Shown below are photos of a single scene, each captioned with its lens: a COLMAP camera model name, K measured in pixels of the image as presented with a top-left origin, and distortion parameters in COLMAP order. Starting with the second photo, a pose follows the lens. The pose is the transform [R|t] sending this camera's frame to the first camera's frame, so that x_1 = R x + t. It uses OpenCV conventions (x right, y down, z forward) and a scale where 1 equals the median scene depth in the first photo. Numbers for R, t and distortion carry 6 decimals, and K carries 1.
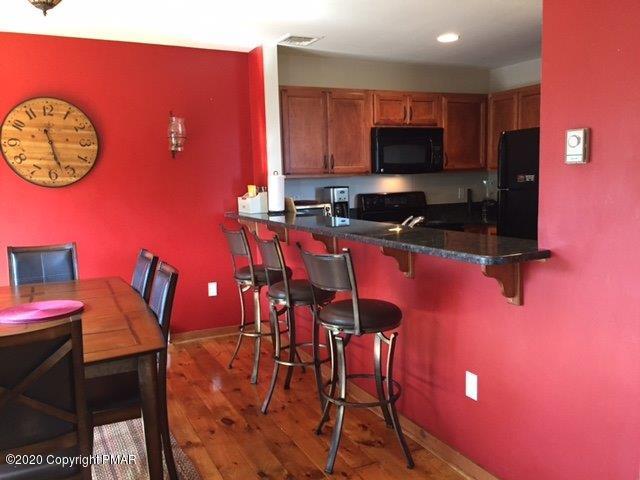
lens RADIAL K [[543.2, 0, 321.2], [0, 543.2, 236.3], [0, 0, 1]] dist [0.051377, -0.041010]
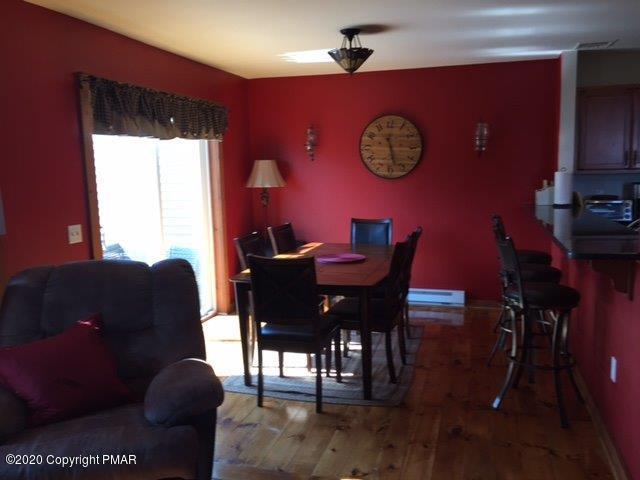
lens RADIAL K [[543.2, 0, 319.9], [0, 543.2, 233.9], [0, 0, 1]] dist [0.051377, -0.041010]
pose [[0.732923, 0.095399, -0.673589, 0.327340], [-0.076410, 0.995398, 0.057835, -0.015125], [0.676007, 0.009080, 0.736840, -0.145573]]
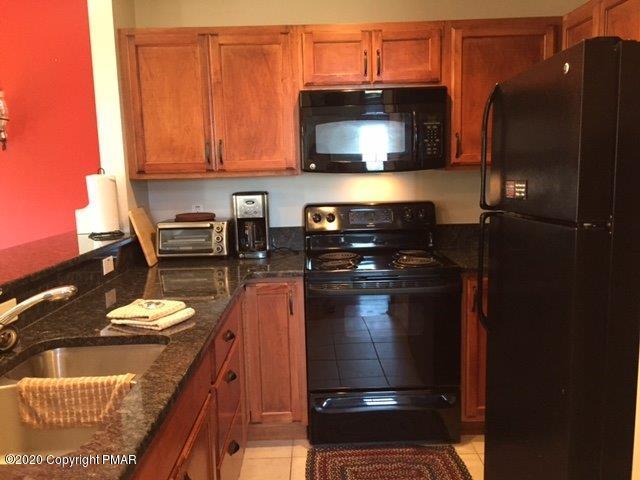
lens RADIAL K [[543.2, 0, 323.0], [0, 543.2, 242.3], [0, 0, 1]] dist [0.051377, -0.041010]
pose [[0.906674, 0.060438, -0.417479, 0.433020], [-0.045064, 0.997897, 0.046597, -0.079932], [0.419417, -0.023435, 0.907491, 0.563964]]
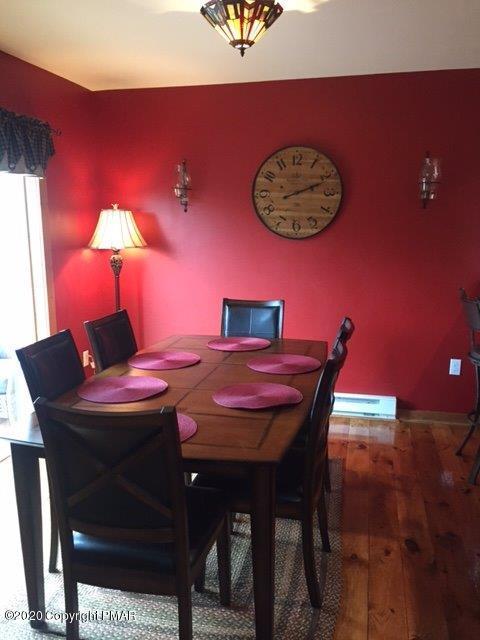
lens RADIAL K [[543.2, 0, 238.3], [0, 543.2, 323.0], [0, 0, 1]] dist [0.051377, -0.041010]
pose [[0.767857, 0.137877, -0.625608, 0.067997], [-0.086811, 0.989952, 0.111624, -0.038768], [0.634712, -0.031402, 0.772111, 0.167043]]
